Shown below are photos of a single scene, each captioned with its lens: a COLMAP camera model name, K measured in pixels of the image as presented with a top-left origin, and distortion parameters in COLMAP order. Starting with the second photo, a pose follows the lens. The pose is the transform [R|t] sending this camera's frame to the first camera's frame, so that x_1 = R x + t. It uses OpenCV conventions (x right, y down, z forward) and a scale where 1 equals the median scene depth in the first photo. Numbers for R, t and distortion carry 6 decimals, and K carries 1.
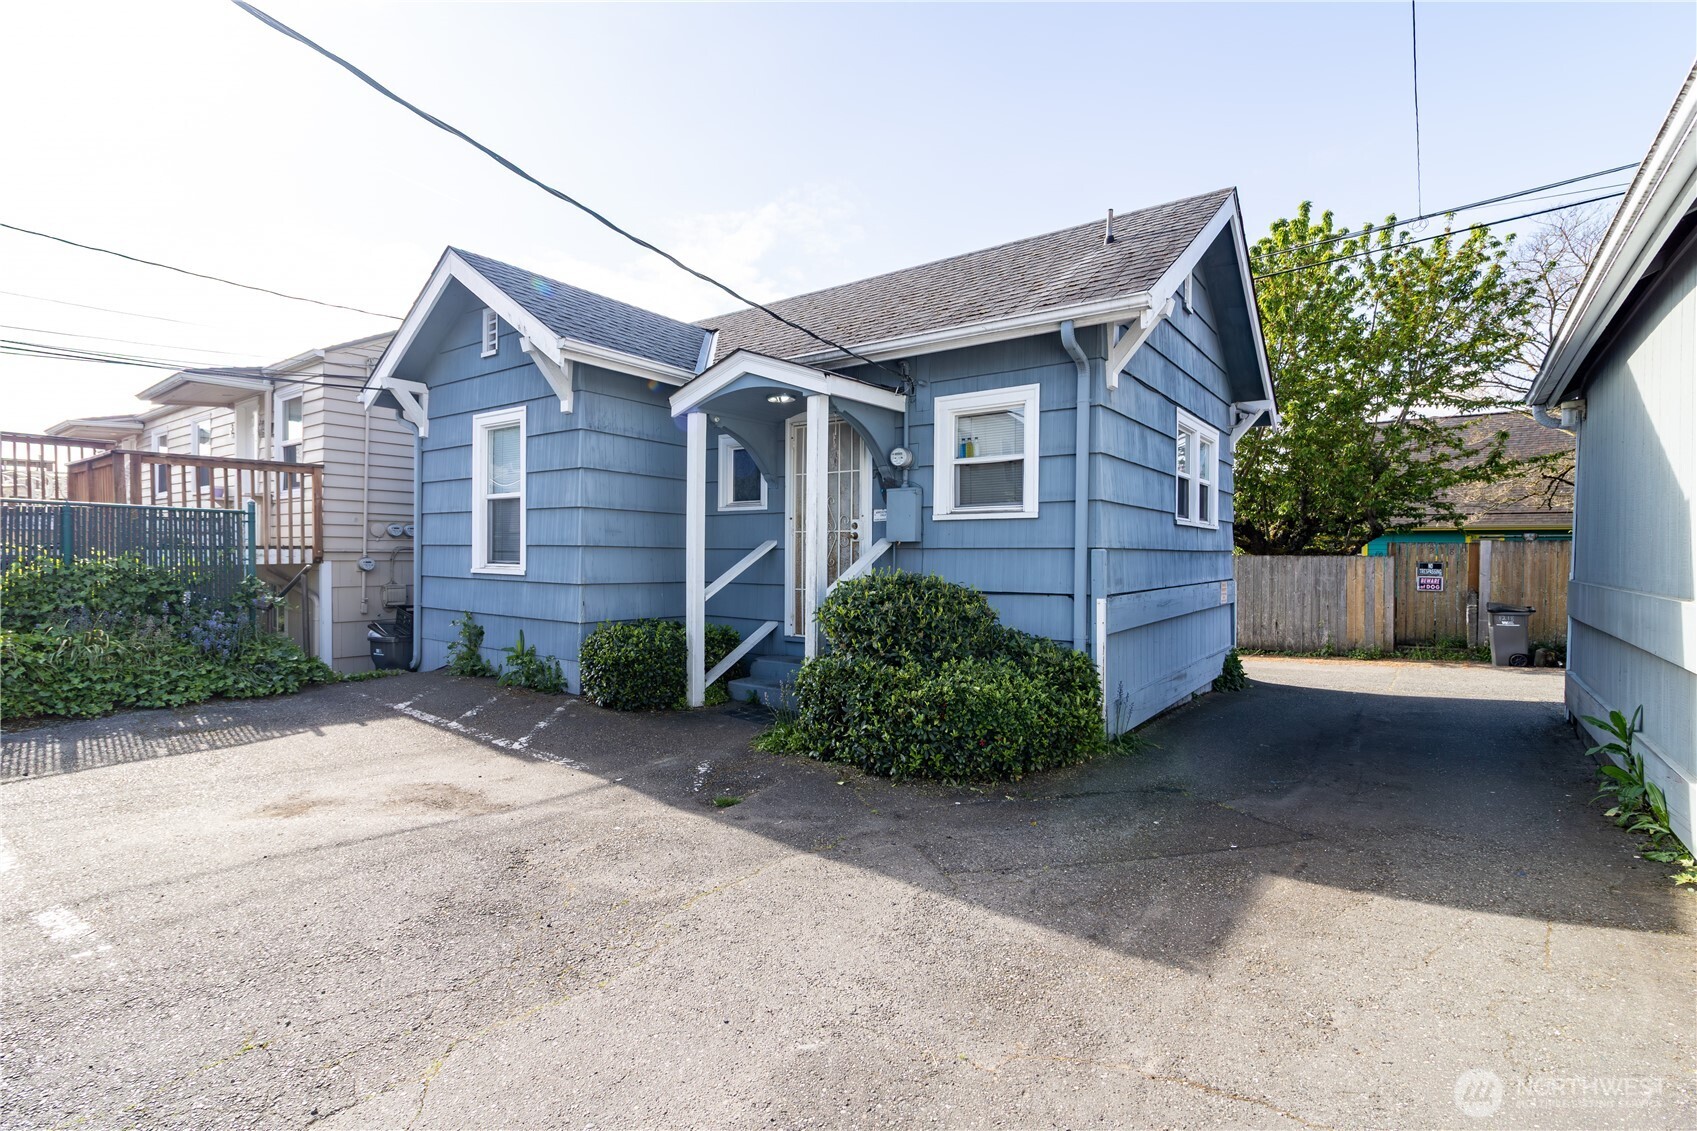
lens RADIAL K [[771.3, 0, 847.6], [0, 771.3, 555.3], [0, 0, 1]] dist [0.002214, 0.000197]
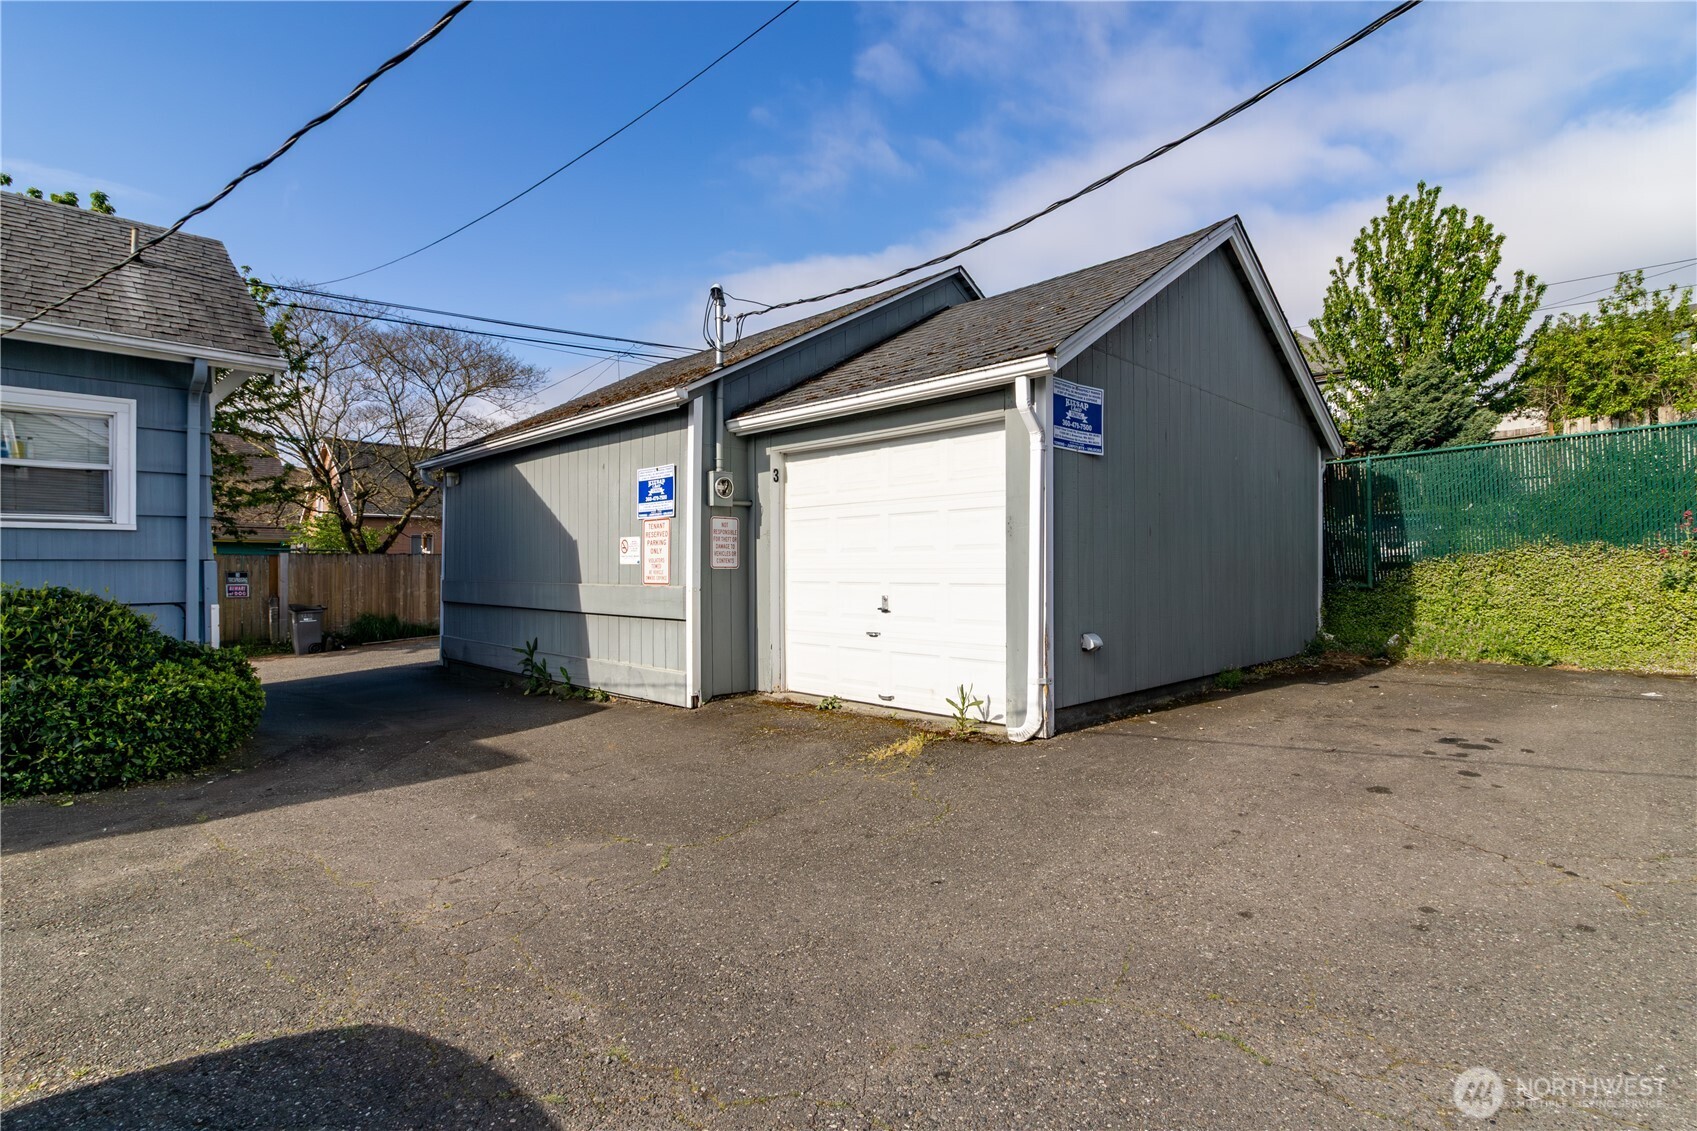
lens RADIAL K [[816.7, 0, 848.5], [0, 816.7, 565.5], [0, 0, 1]] dist [0.000690, 0.000049]
pose [[0.133292, -0.006497, 0.991056, -0.699425], [0.005985, 0.999966, 0.005750, -0.002934], [-0.991059, 0.005165, 0.133326, -0.083661]]
